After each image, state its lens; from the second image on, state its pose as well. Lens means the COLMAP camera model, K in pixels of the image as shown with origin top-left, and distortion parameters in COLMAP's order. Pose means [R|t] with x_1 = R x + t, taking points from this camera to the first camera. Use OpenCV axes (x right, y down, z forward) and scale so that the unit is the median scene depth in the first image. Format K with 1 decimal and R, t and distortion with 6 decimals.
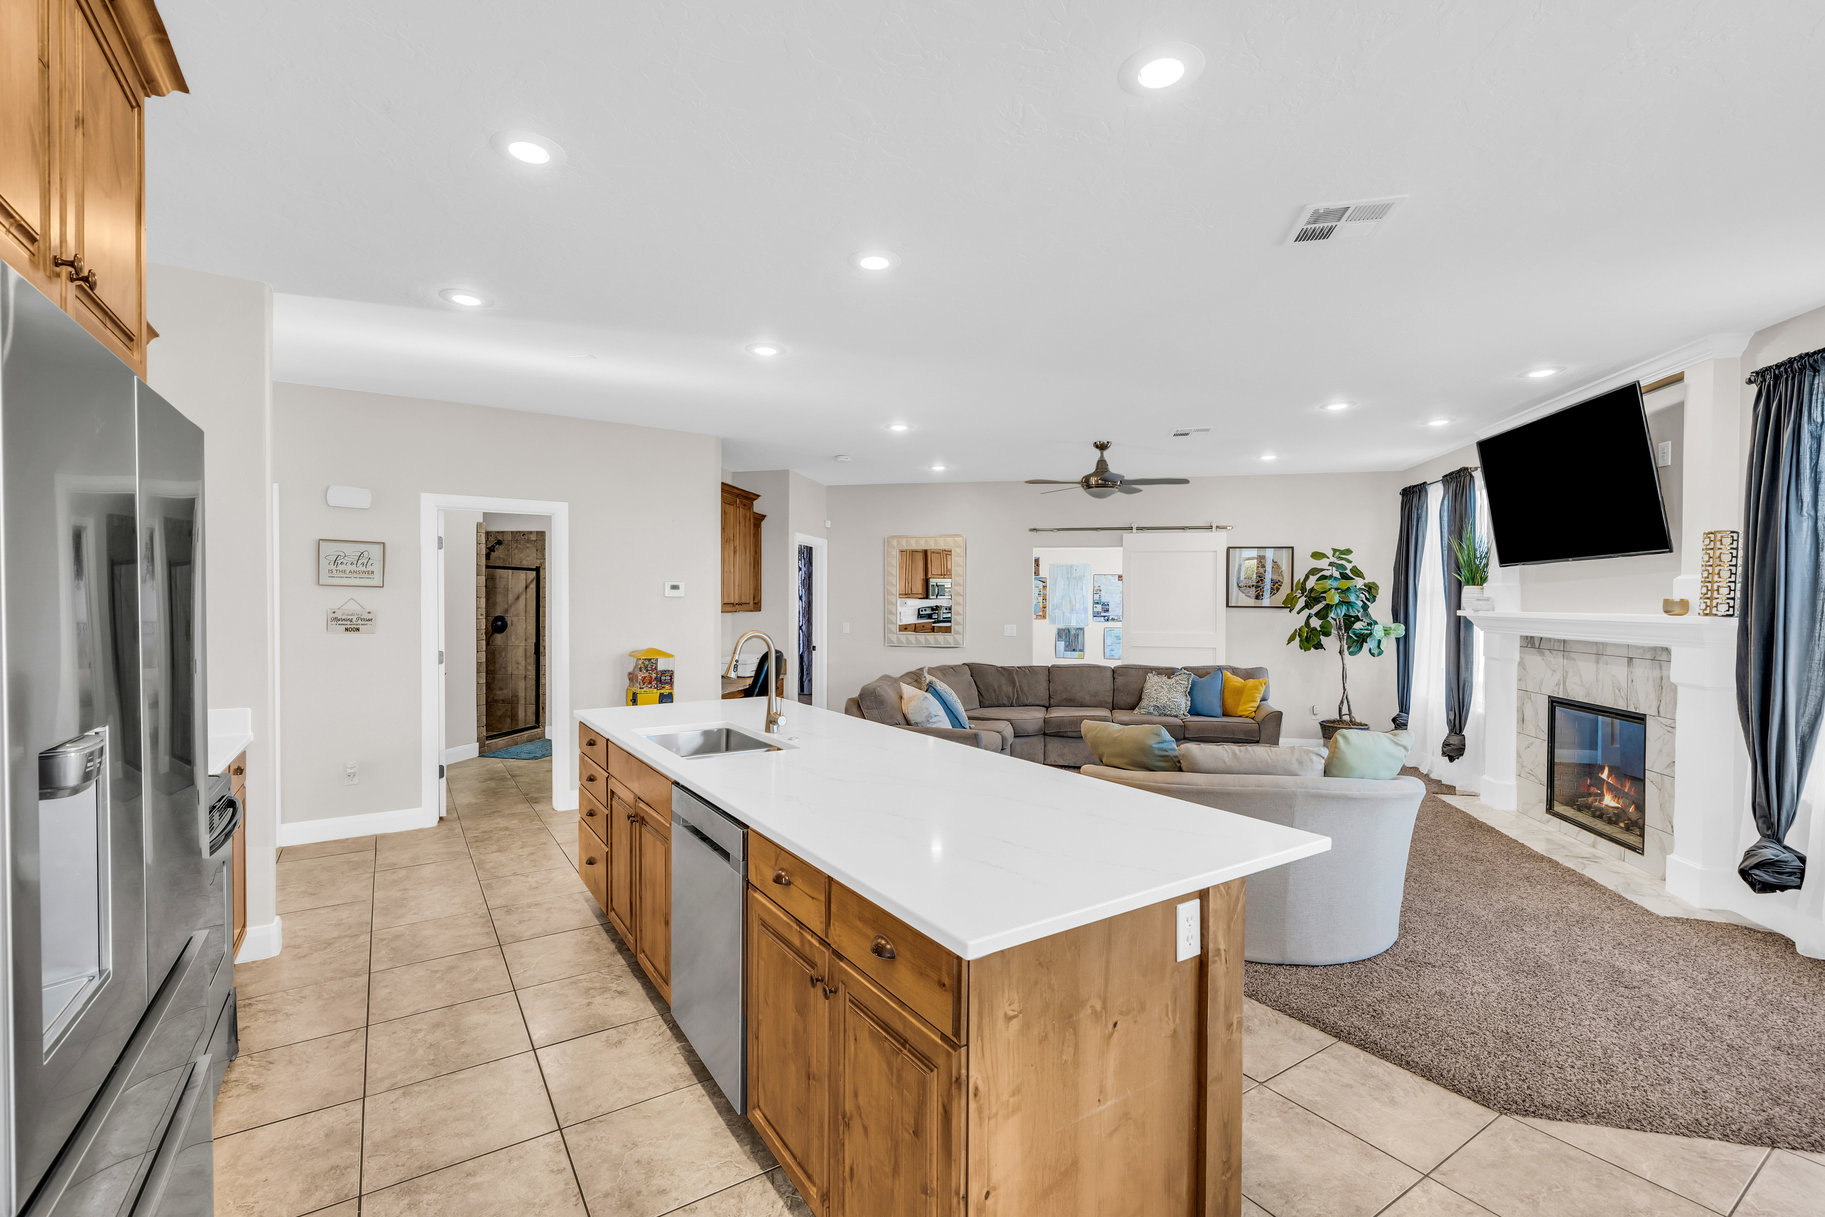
lens RADIAL K [[790.1, 0, 904.4], [0, 790.1, 611.9], [0, 0, 1]] dist [0.000409, -0.000155]
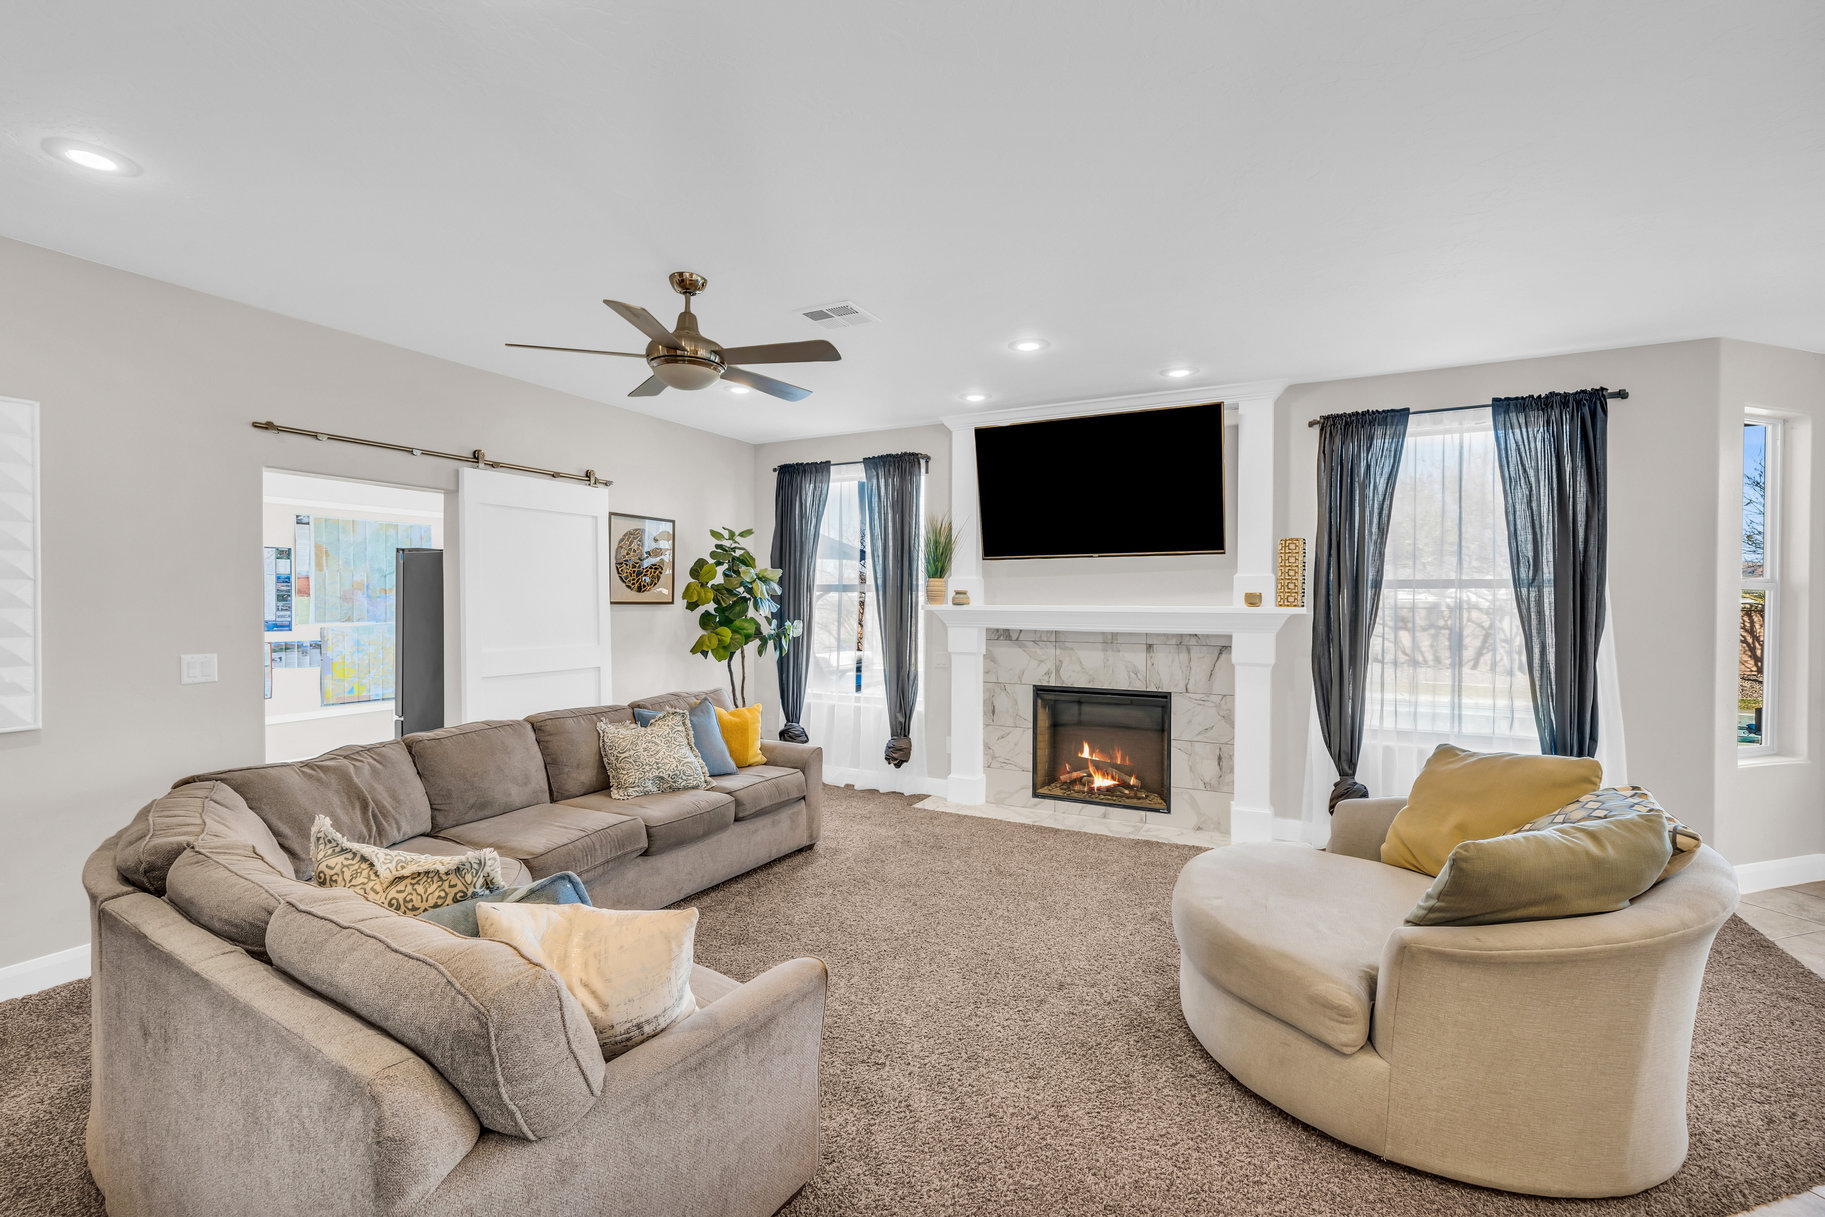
lens RADIAL K [[790.1, 0, 901.6], [0, 790.1, 606.5], [0, 0, 1]] dist [0.000409, -0.000155]
pose [[0.273608, -0.014534, 0.961731, -0.202299], [0.013878, 0.999841, 0.011162, -0.010077], [-0.961741, 0.010293, 0.273766, 0.768516]]
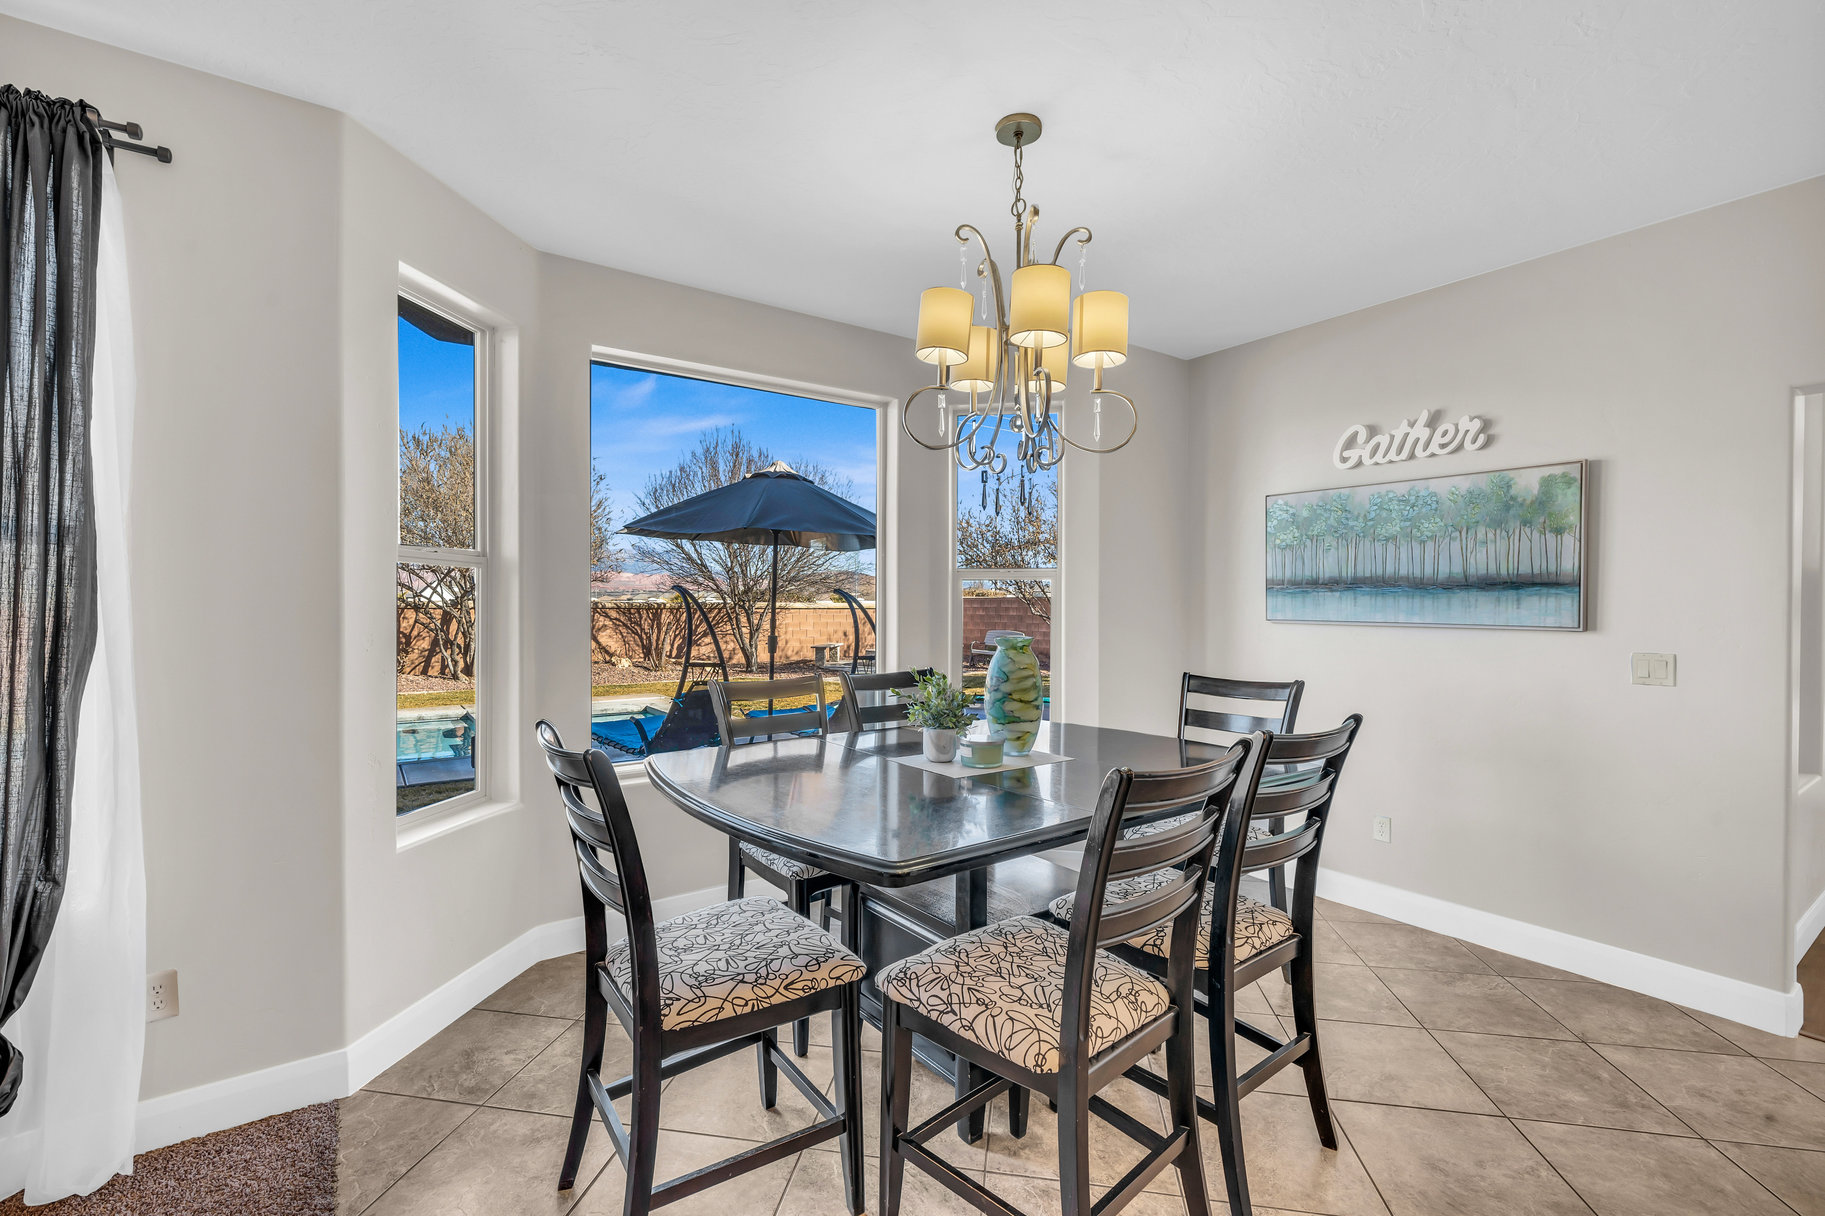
lens RADIAL K [[790.1, 0, 896.0], [0, 790.1, 607.7], [0, 0, 1]] dist [0.000409, -0.000155]
pose [[-0.726434, -0.011251, 0.687144, 0.157518], [0.003616, 0.999790, 0.020193, 0.009374], [-0.687227, 0.017153, -0.726240, 0.398934]]
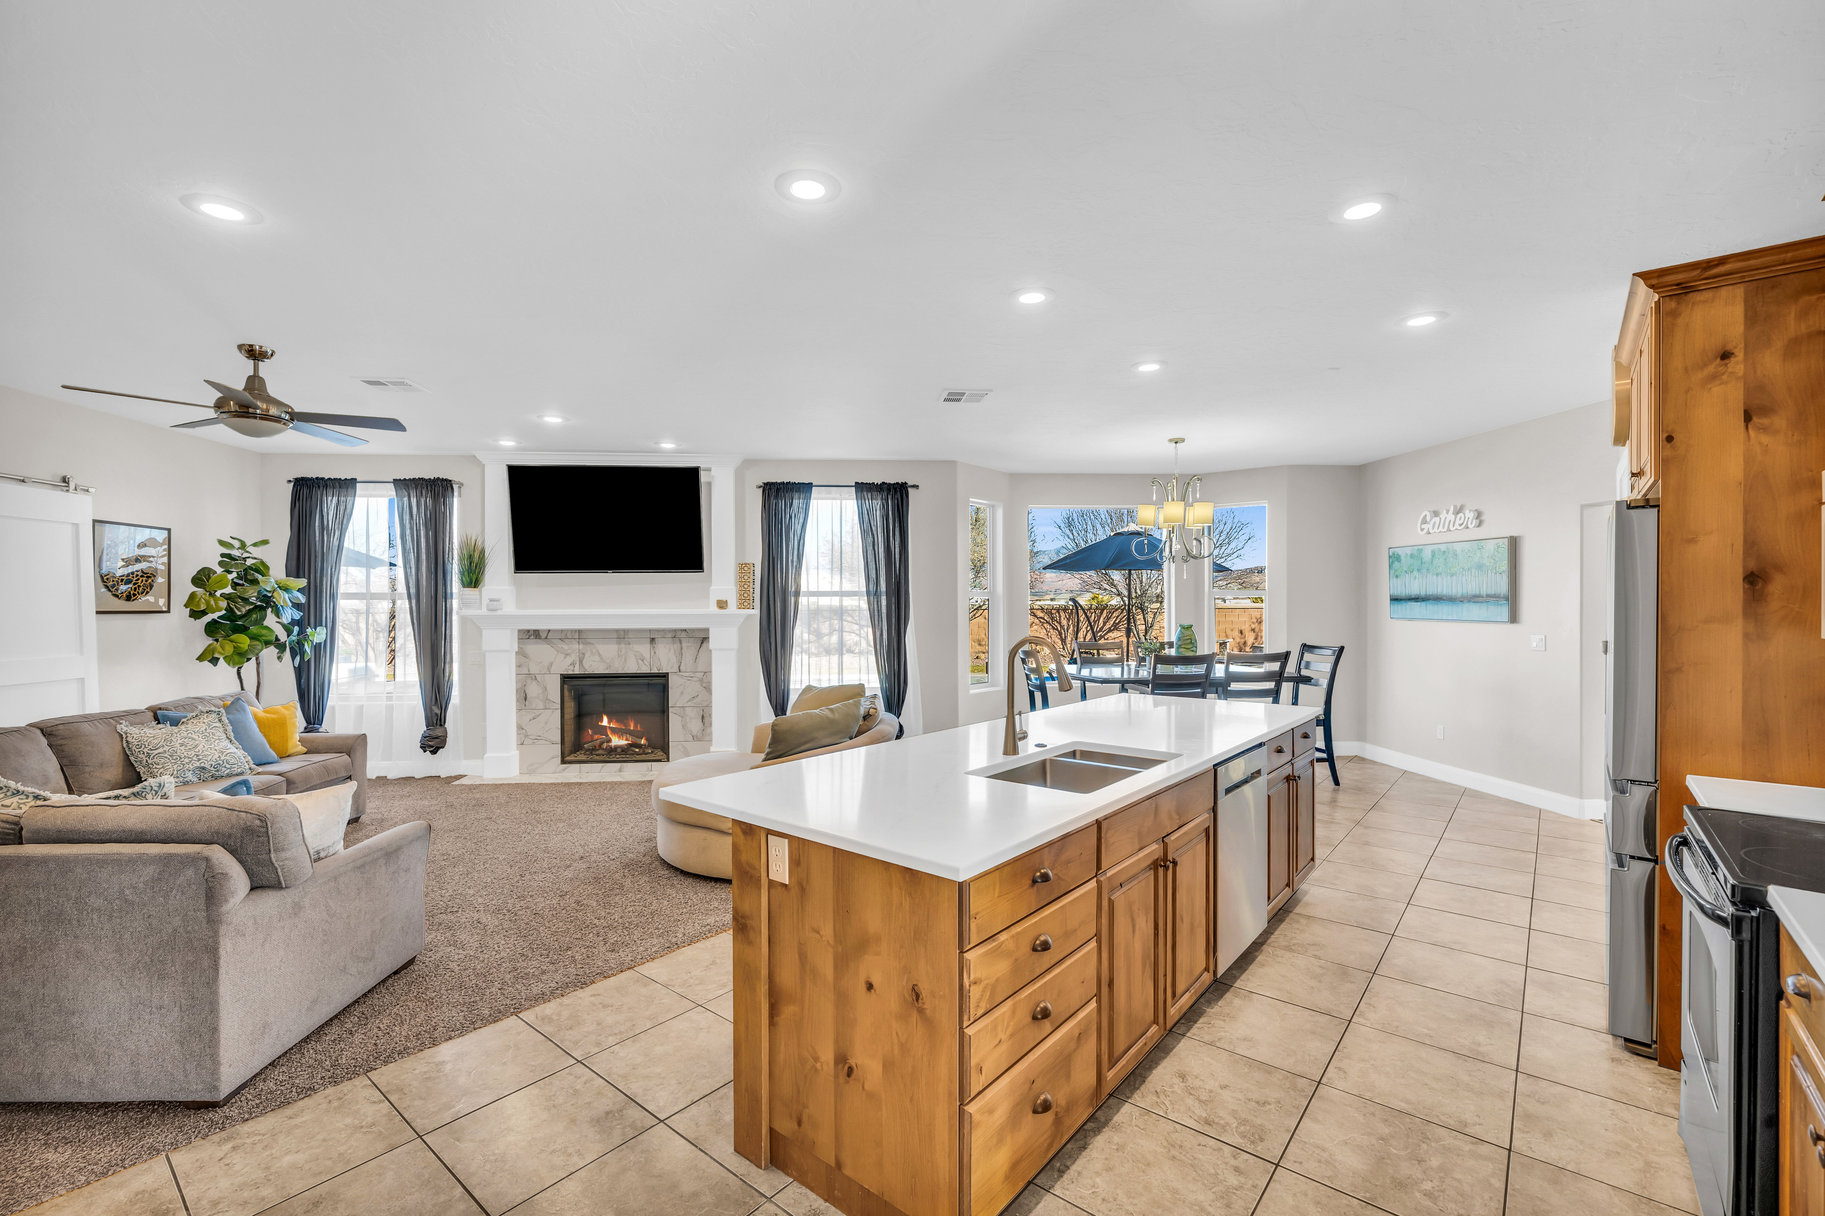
lens RADIAL K [[790.1, 0, 898.5], [0, 790.1, 611.4], [0, 0, 1]] dist [0.000409, -0.000155]
pose [[-0.287609, -0.014116, 0.957644, -0.511808], [0.017589, 0.999645, 0.020018, -0.011427], [-0.957586, 0.022601, -0.287258, 0.731907]]
